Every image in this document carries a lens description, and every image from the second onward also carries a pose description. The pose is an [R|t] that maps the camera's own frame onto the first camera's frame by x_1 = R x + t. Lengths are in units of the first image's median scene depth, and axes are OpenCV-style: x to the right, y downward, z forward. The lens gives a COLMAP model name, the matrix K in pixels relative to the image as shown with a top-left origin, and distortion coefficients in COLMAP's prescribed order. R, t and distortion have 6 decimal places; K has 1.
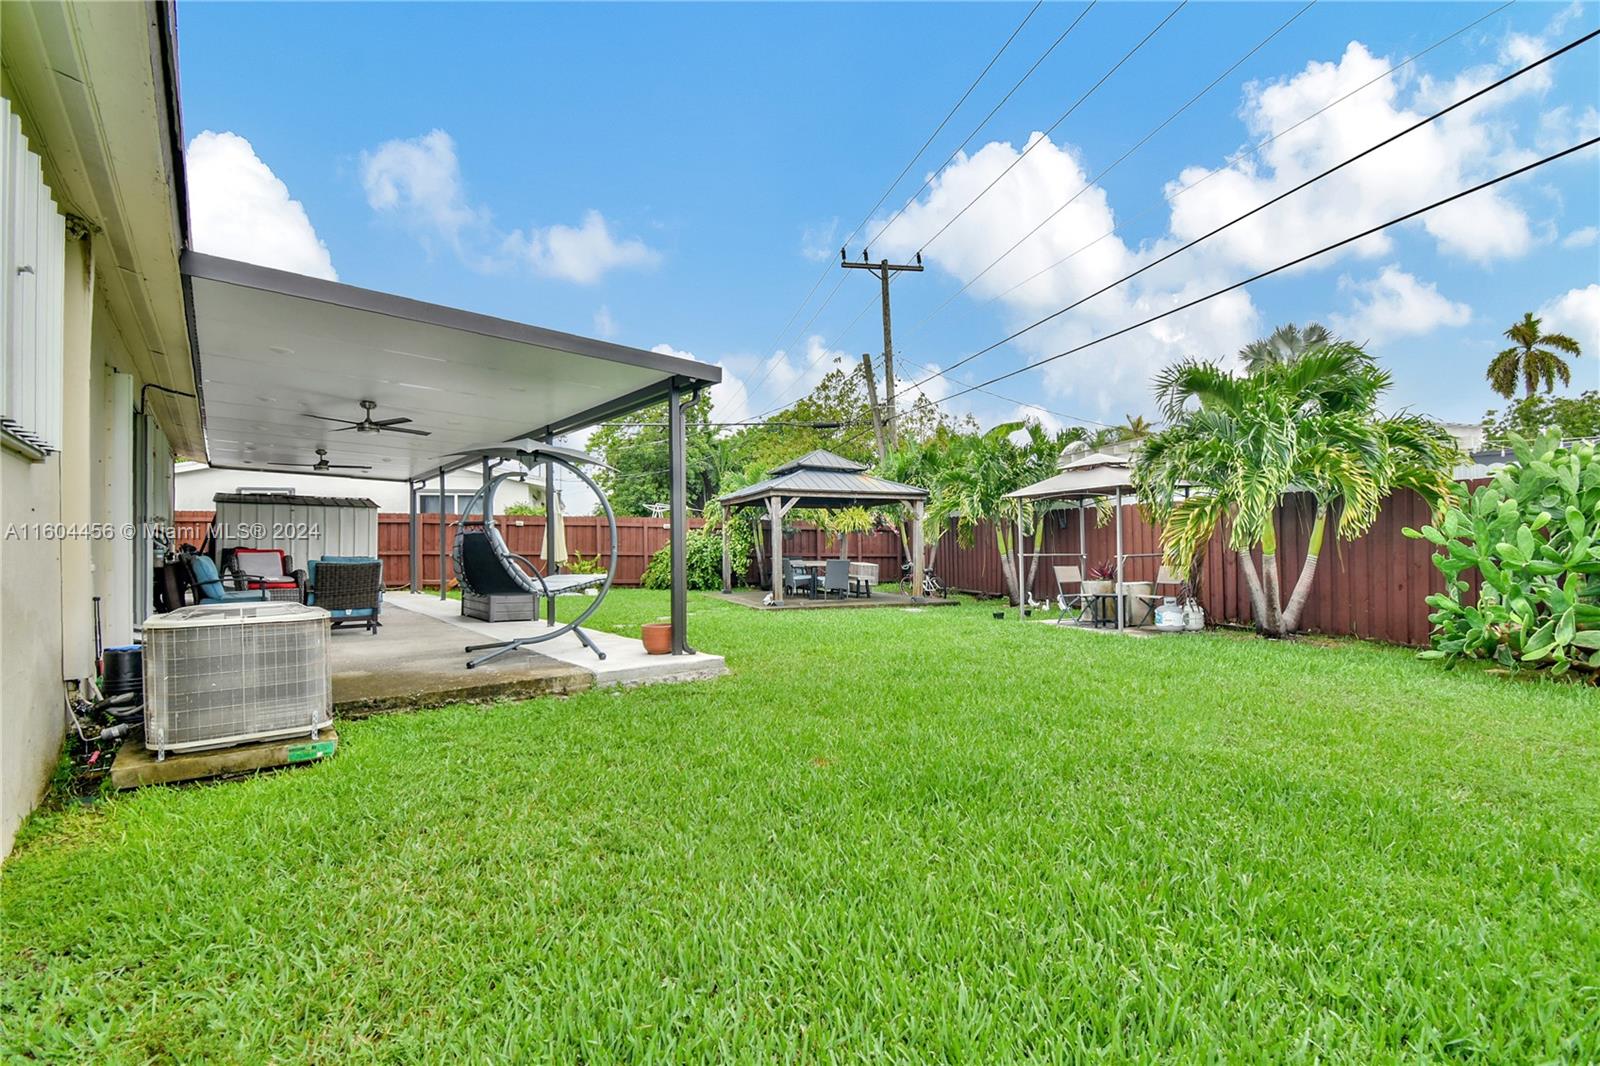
lens RADIAL K [[711.1, 0, 807.1], [0, 711.1, 530.7], [0, 0, 1]] dist [-0.013505, -0.001796]
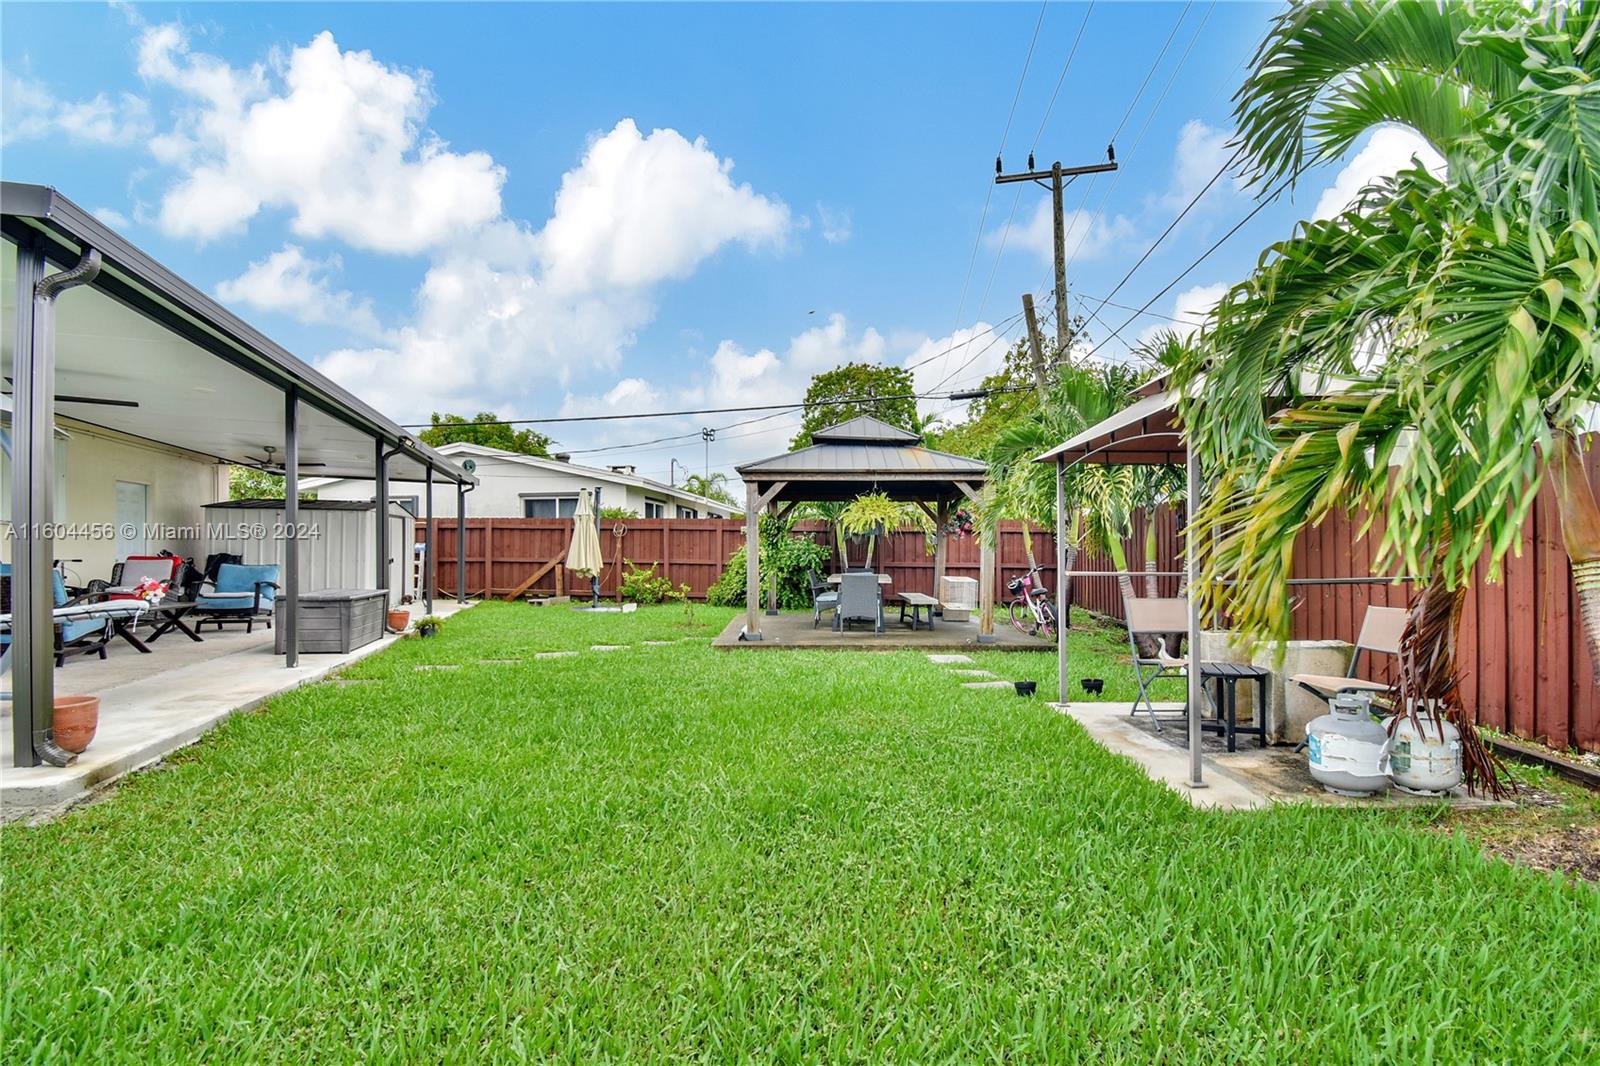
lens RADIAL K [[711.1, 0, 820.6], [0, 711.1, 555.7], [0, 0, 1]] dist [-0.013505, -0.001796]
pose [[0.928274, 0.003117, -0.371884, 0.238429], [0.007203, 0.999627, 0.026358, 0.005131], [0.371828, -0.027146, 0.927905, 0.336387]]
